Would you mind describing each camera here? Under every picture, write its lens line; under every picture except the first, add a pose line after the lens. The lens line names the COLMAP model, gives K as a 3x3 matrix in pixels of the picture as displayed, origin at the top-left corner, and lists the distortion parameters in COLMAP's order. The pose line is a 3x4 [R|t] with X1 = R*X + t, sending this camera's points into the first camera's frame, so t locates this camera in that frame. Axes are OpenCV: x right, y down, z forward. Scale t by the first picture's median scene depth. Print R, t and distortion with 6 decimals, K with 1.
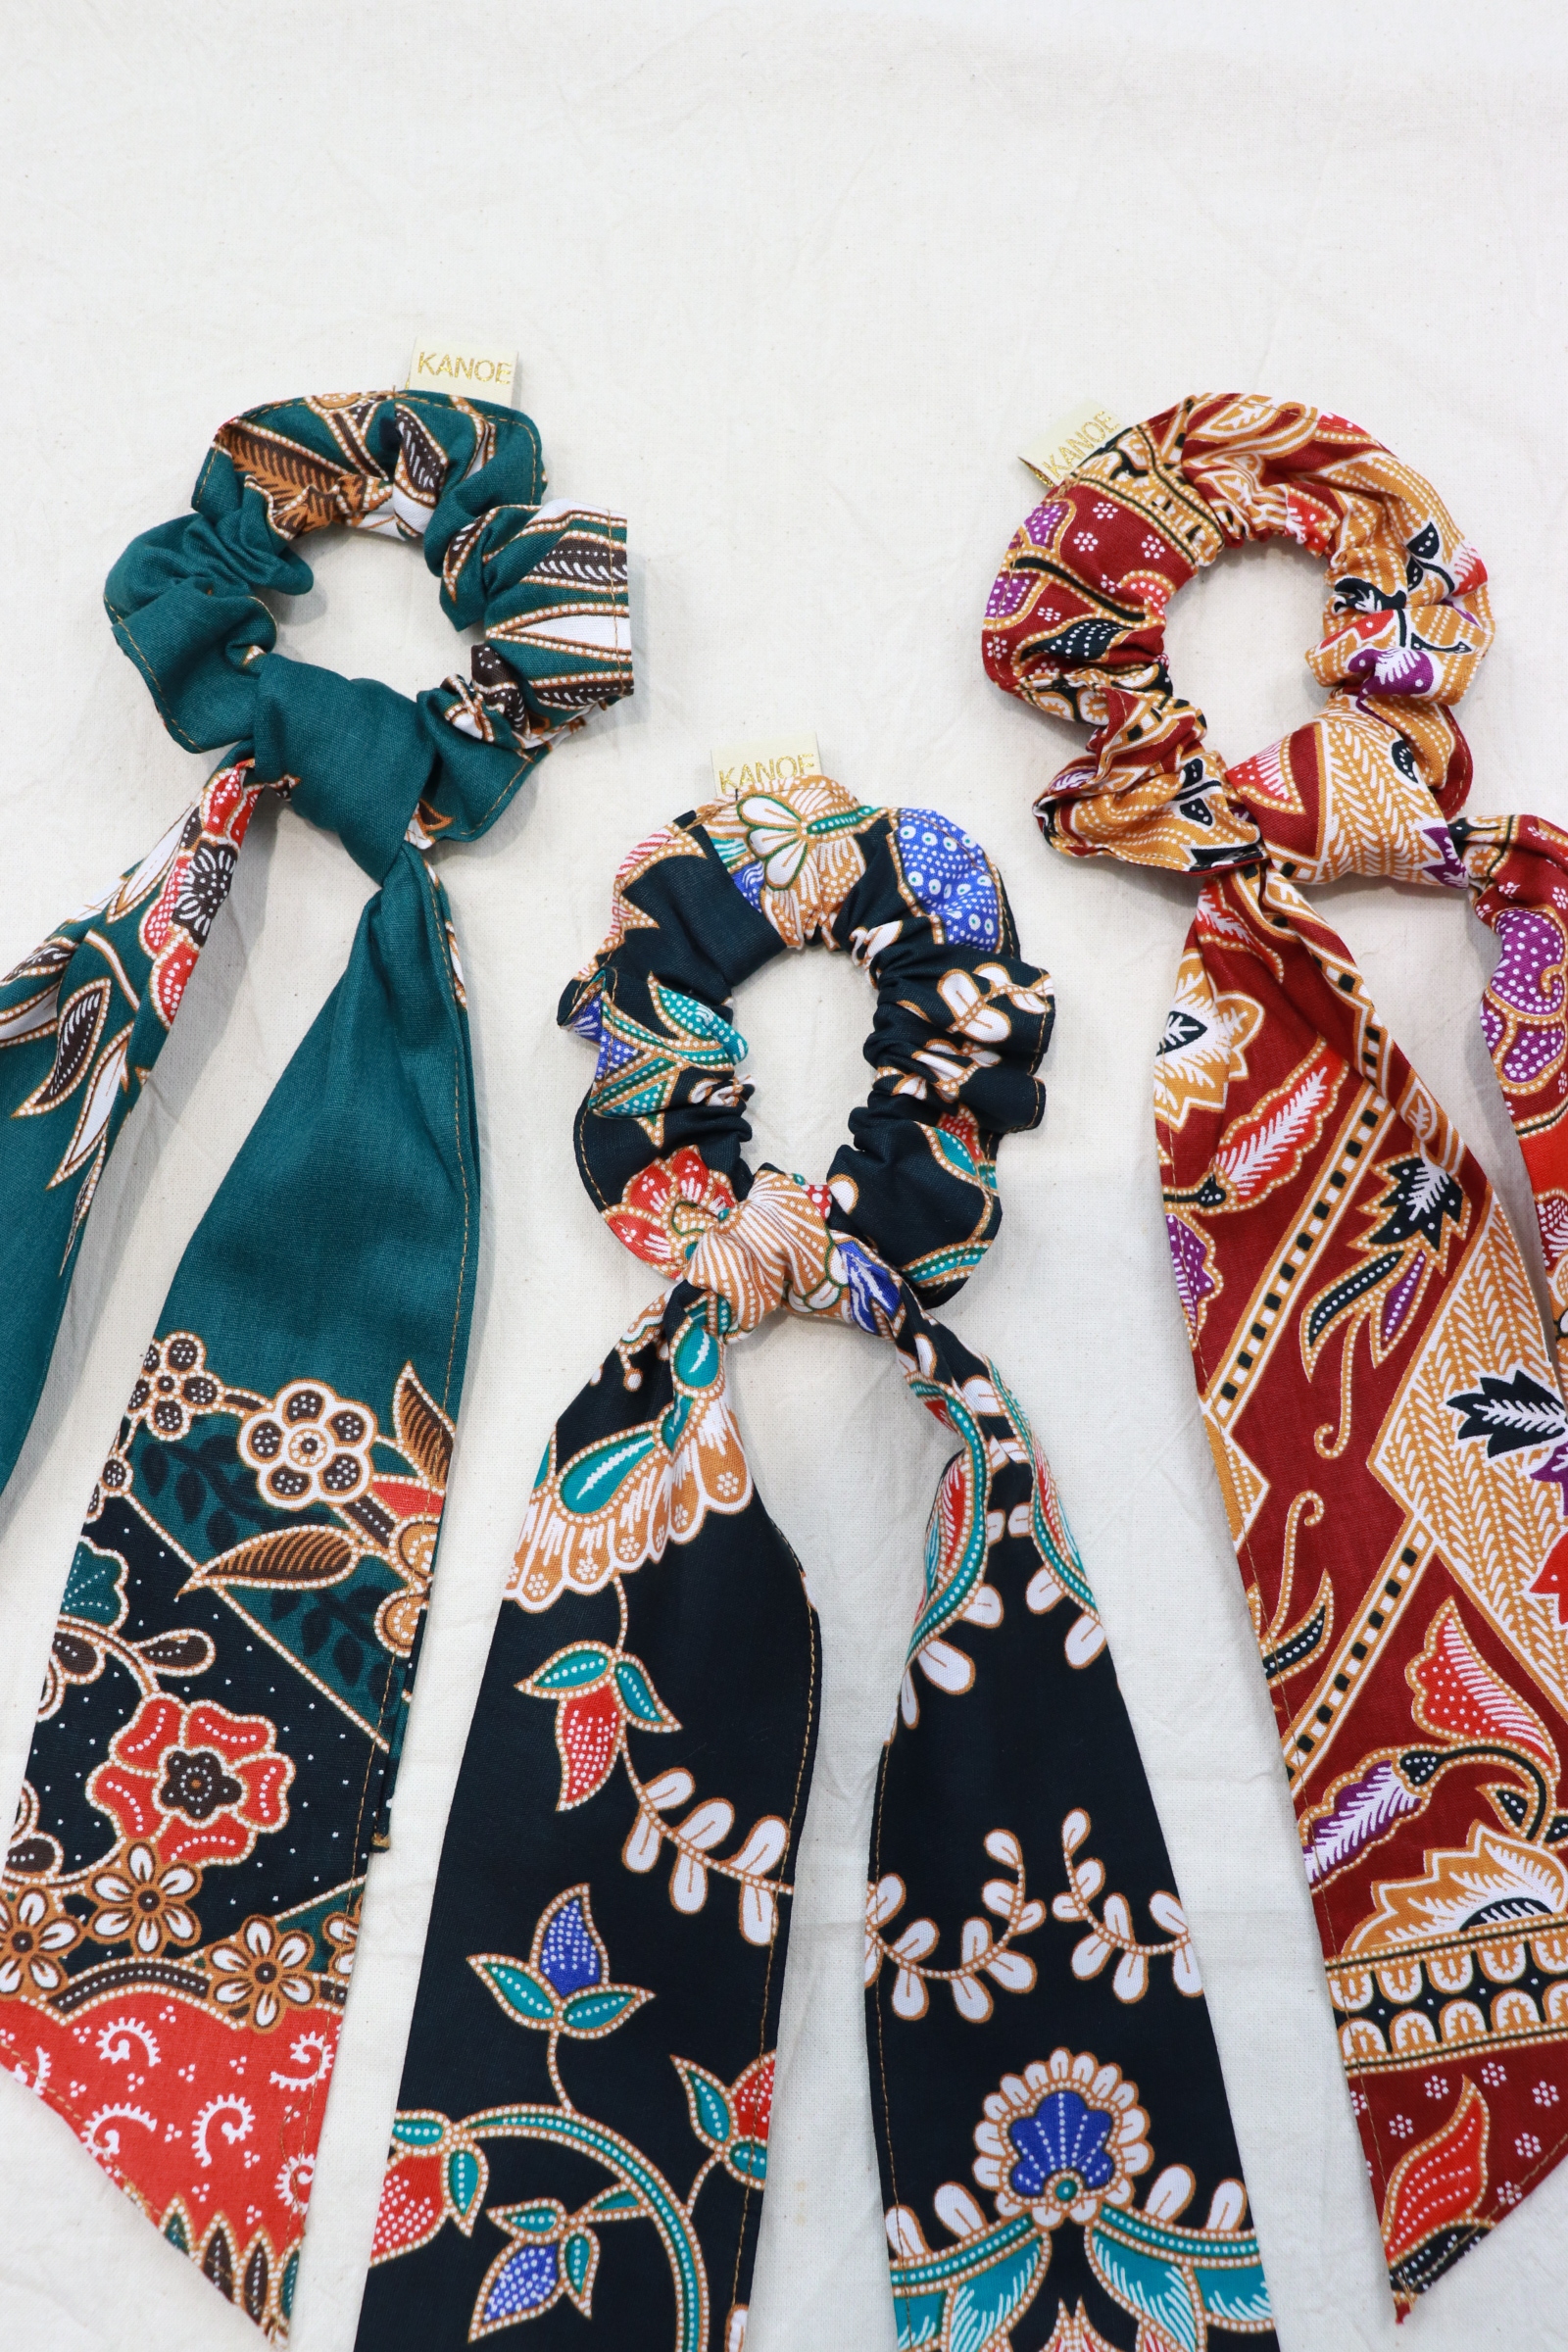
lens RADIAL K [[2575.0, 0, 784.0], [0, 2575.0, 1176.0], [0, 0, 1]] dist [-0.115759, 0.214299]
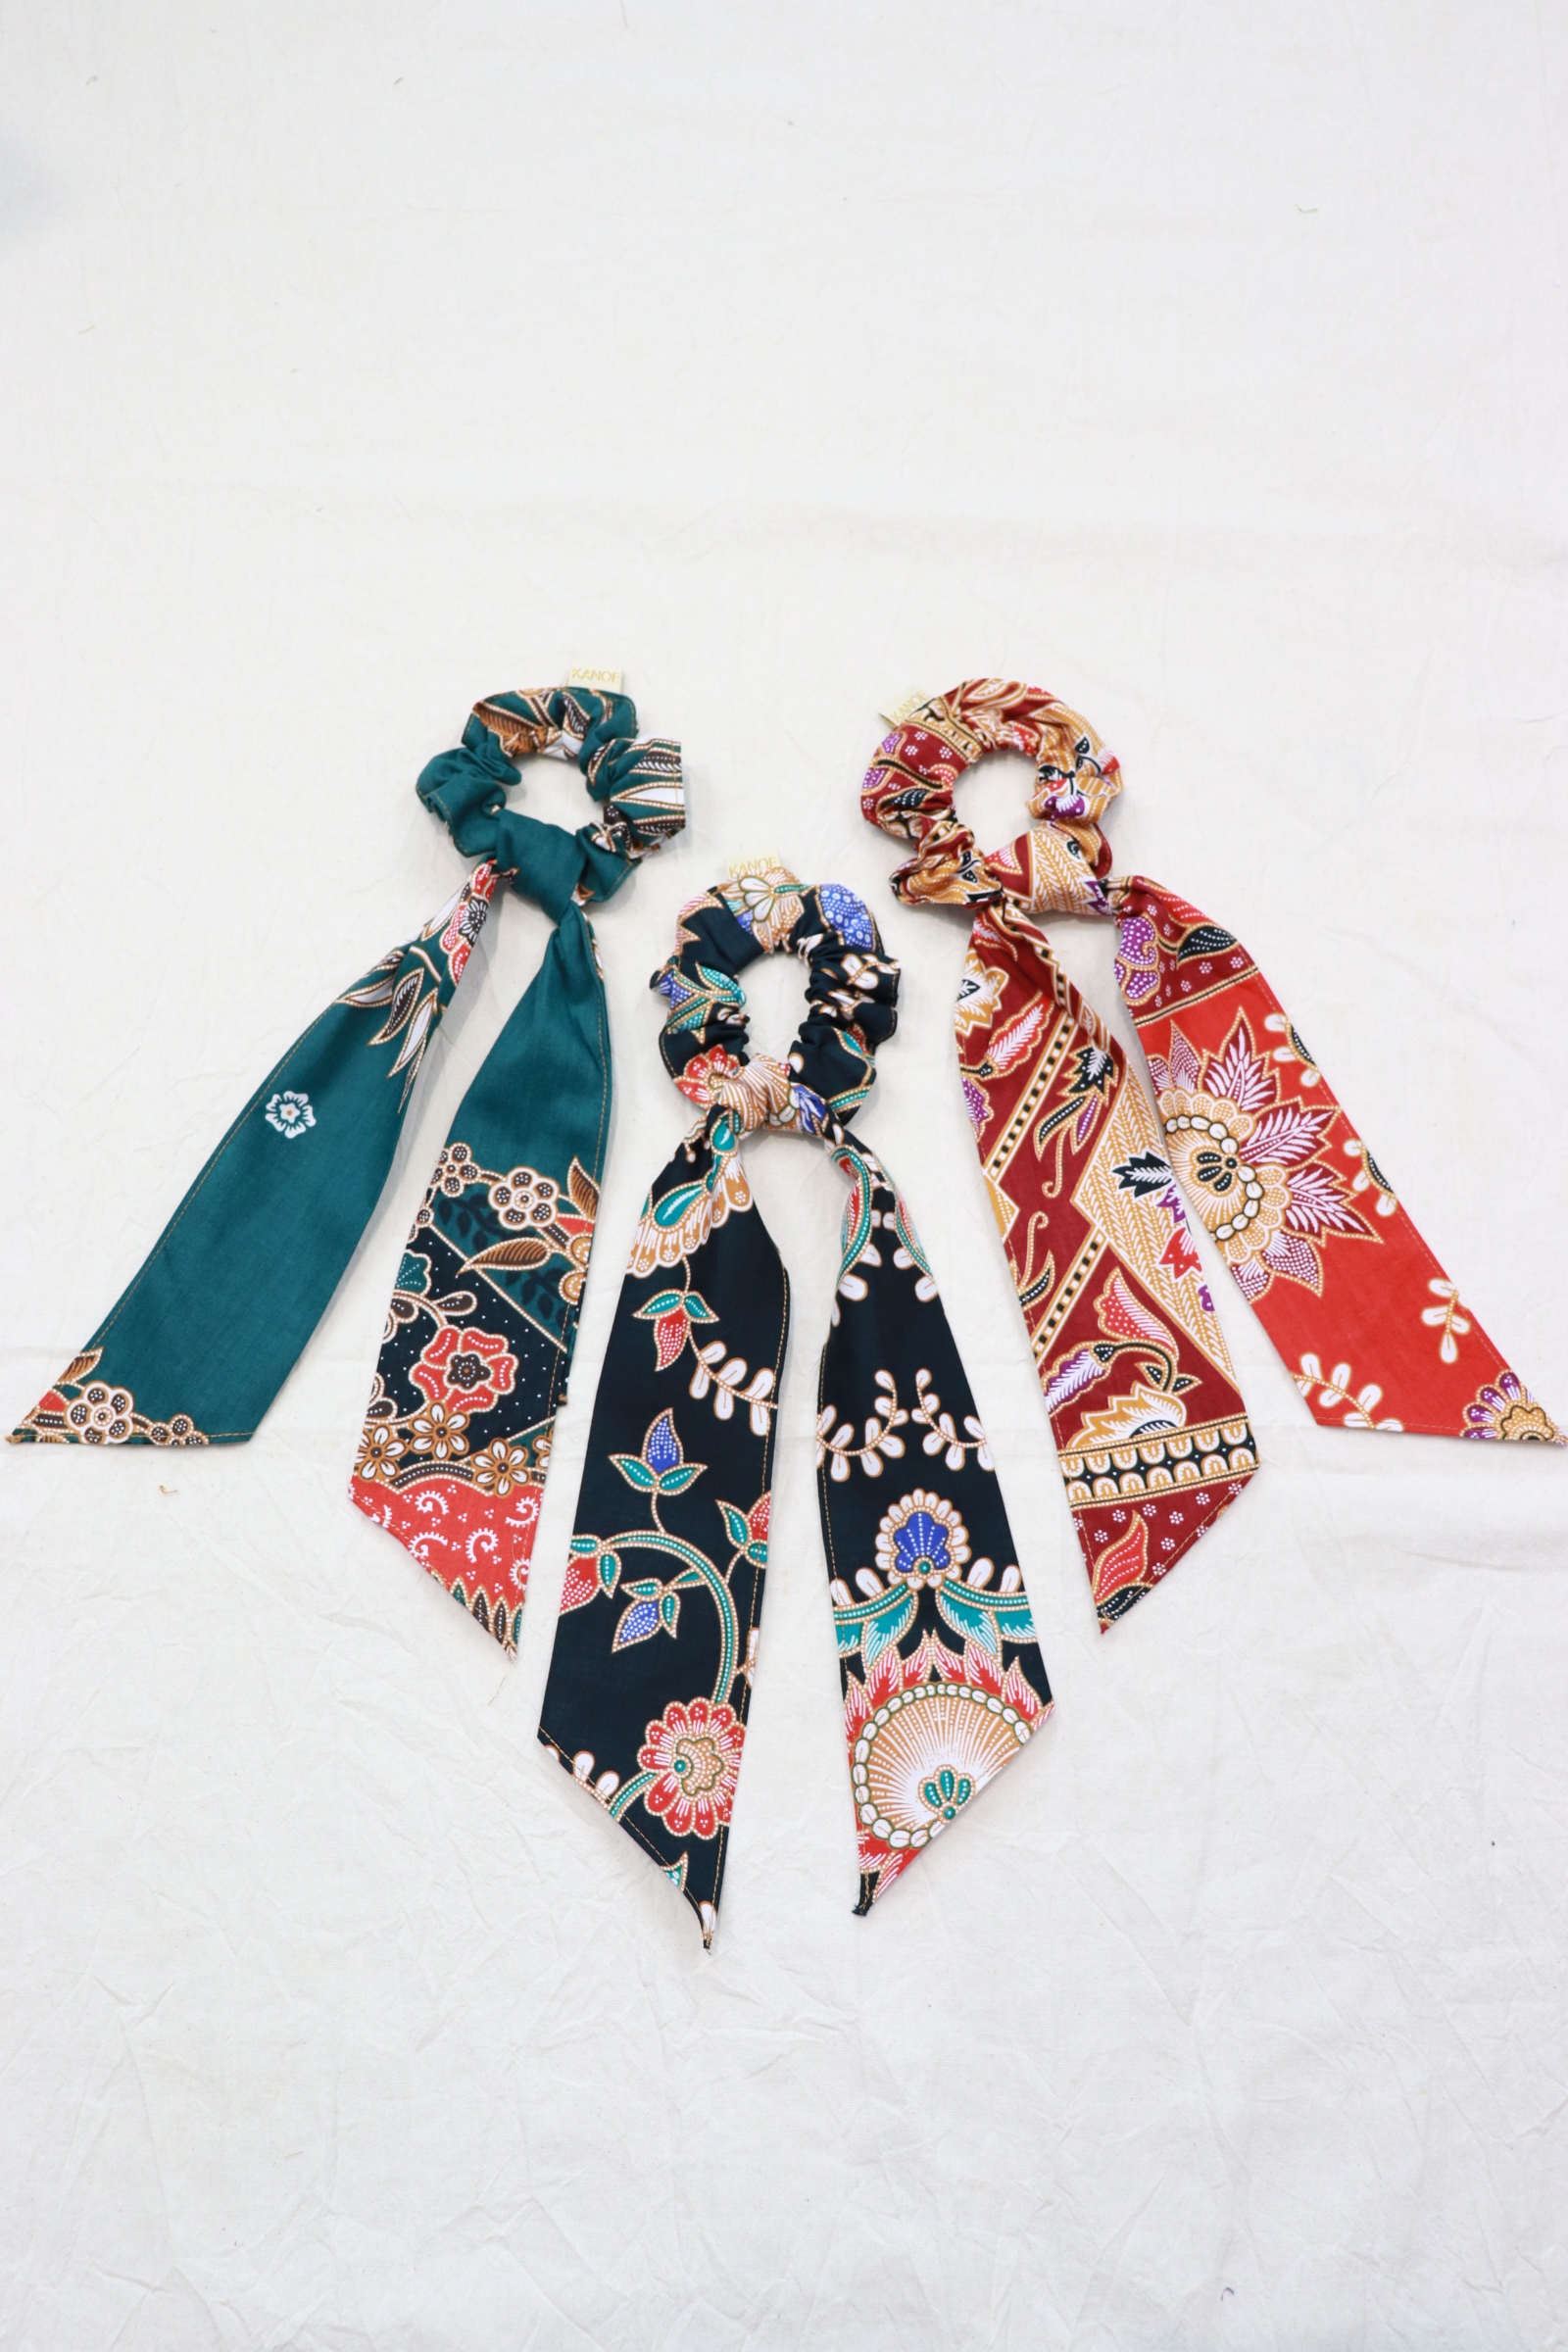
lens RADIAL K [[2575.0, 0, 784.0], [0, 2575.0, 1176.0], [0, 0, 1]] dist [-0.115759, 0.214299]
pose [[0.999764, -0.021534, 0.002924, 0.006215], [0.021709, 0.983606, -0.179019, 0.443336], [0.000979, 0.179040, 0.983841, -0.927131]]
